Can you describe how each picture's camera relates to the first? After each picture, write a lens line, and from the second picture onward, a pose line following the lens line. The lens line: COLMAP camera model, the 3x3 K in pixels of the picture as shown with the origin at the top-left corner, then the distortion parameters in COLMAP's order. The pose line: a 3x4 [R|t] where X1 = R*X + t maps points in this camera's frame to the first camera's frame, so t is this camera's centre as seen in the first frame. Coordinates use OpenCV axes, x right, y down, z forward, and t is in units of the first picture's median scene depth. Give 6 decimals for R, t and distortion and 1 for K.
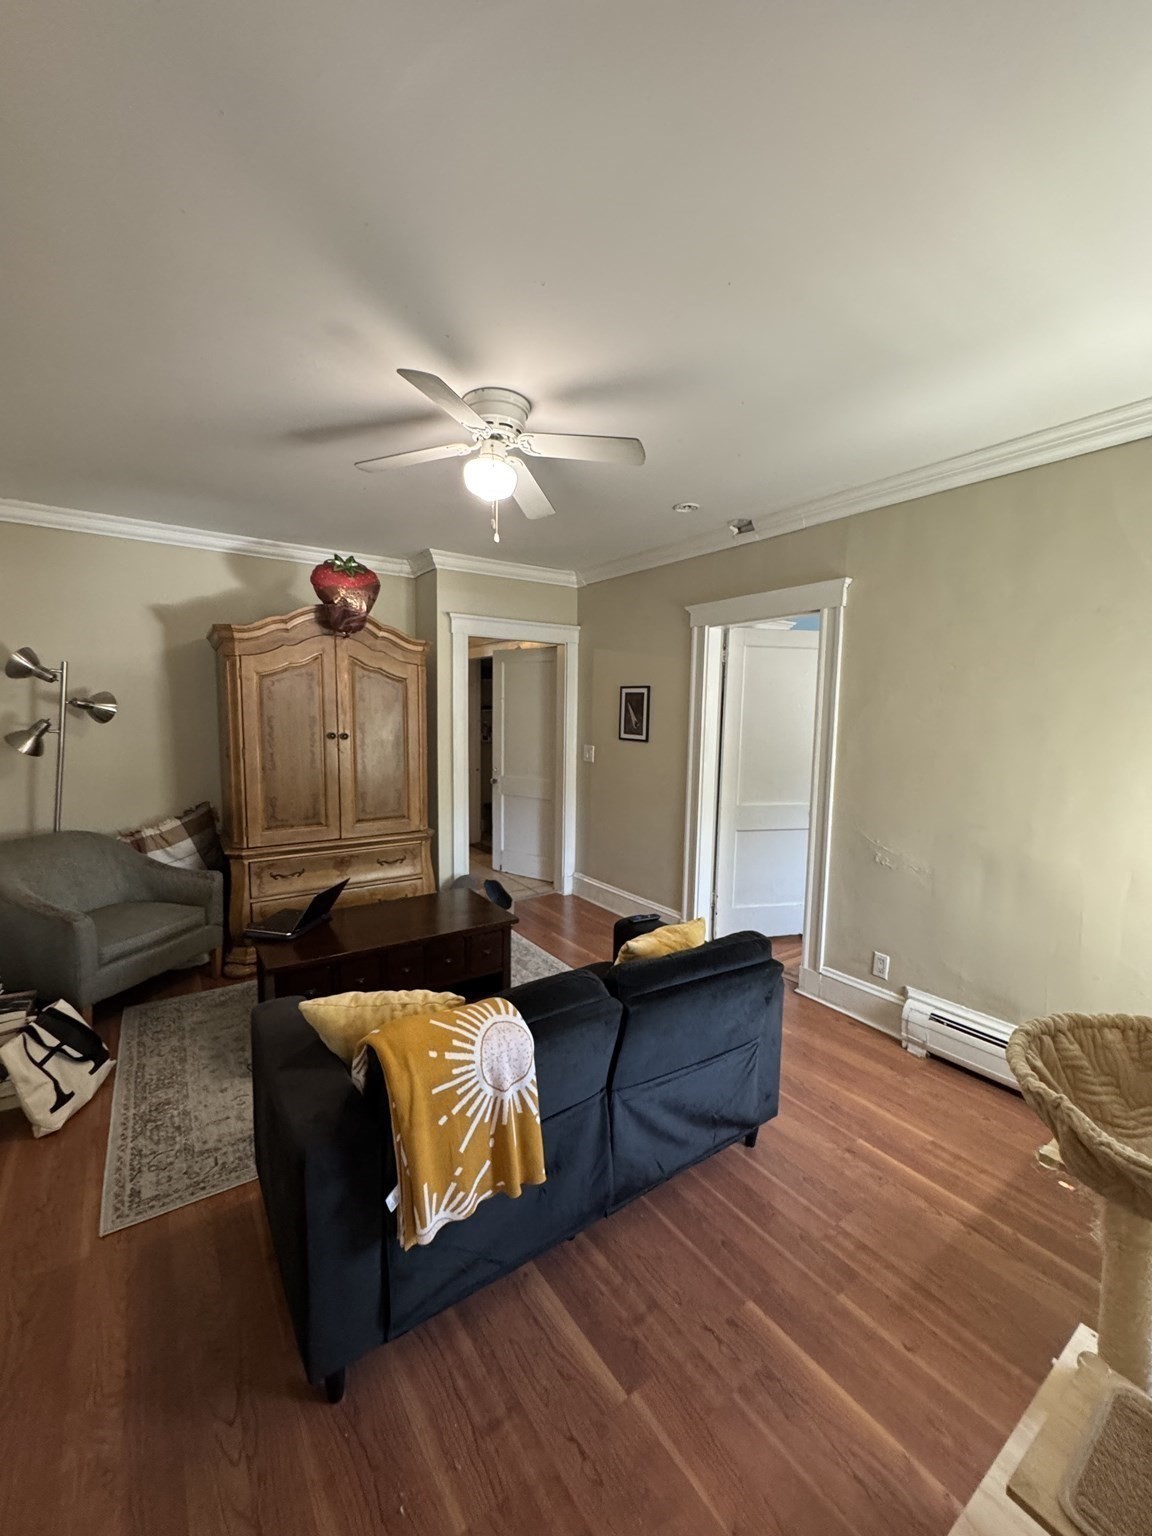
lens RADIAL K [[611.2, 0, 567.2], [0, 611.2, 766.9], [0, 0, 1]] dist [0.000315, -0.000008]
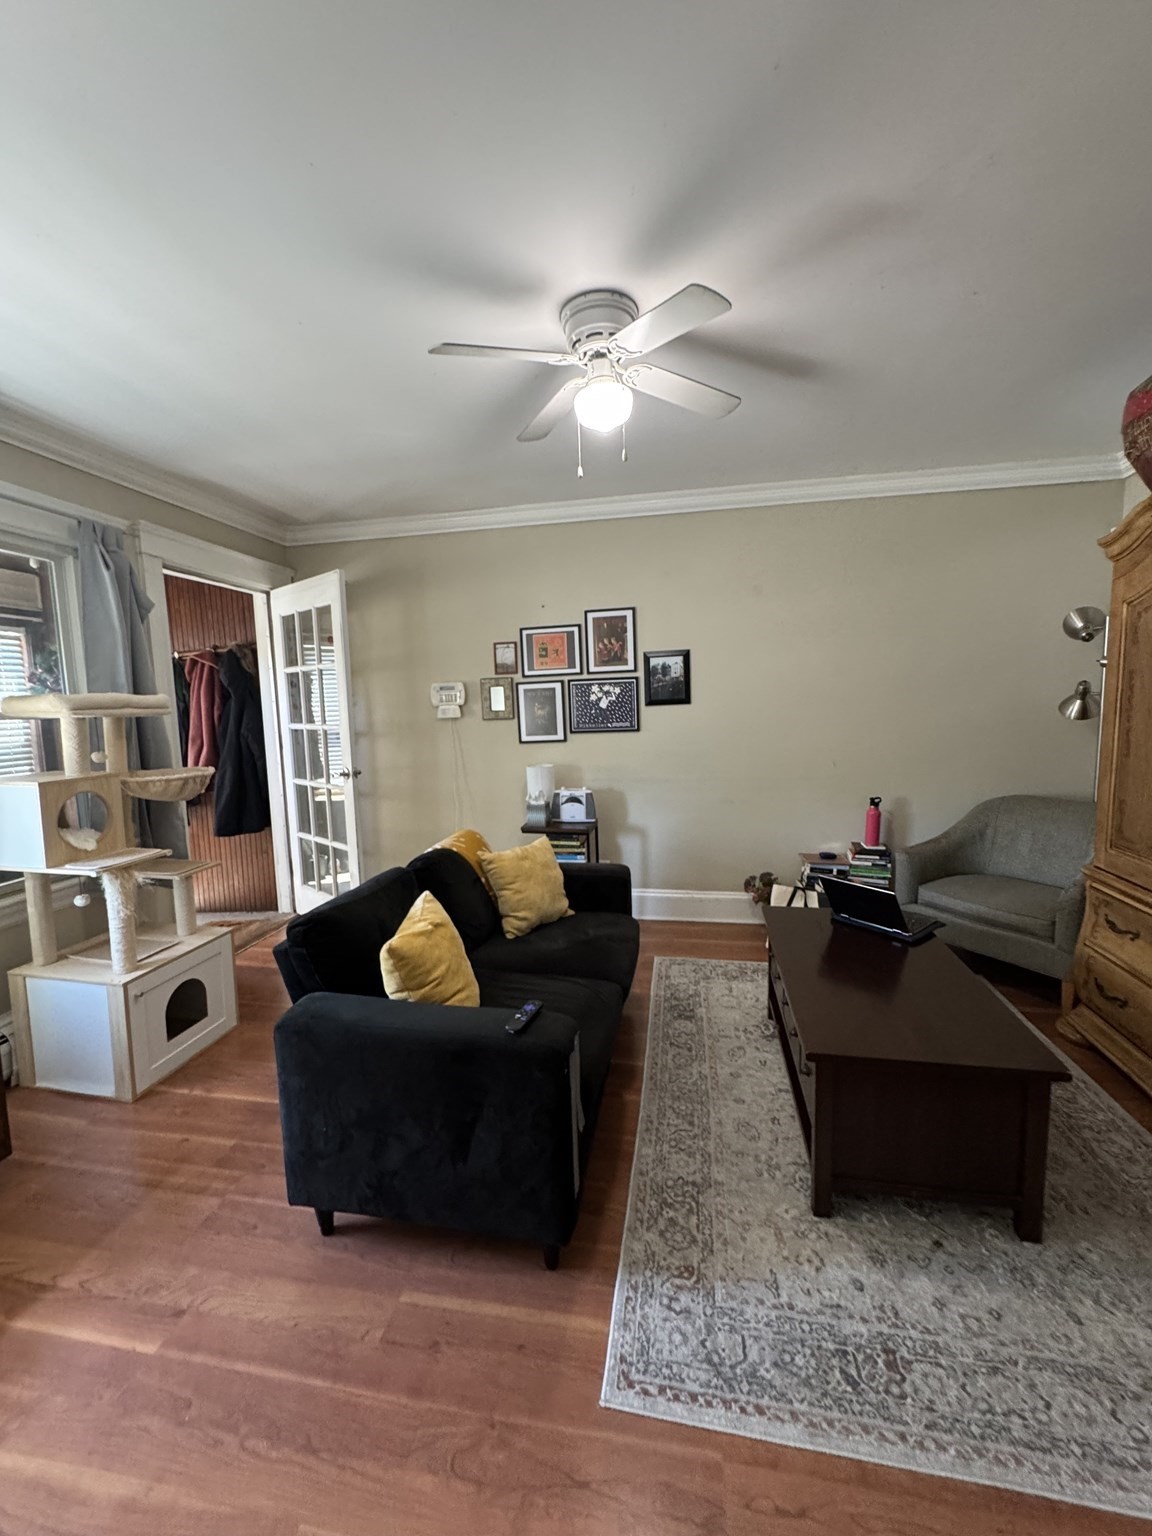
lens RADIAL K [[611.2, 0, 567.2], [0, 611.2, 766.9], [0, 0, 1]] dist [0.000315, -0.000008]
pose [[-0.720073, 0.078773, -0.689412, 0.439651], [-0.057235, 0.983407, 0.172146, -0.072788], [0.691534, 0.163416, -0.703617, 1.291132]]
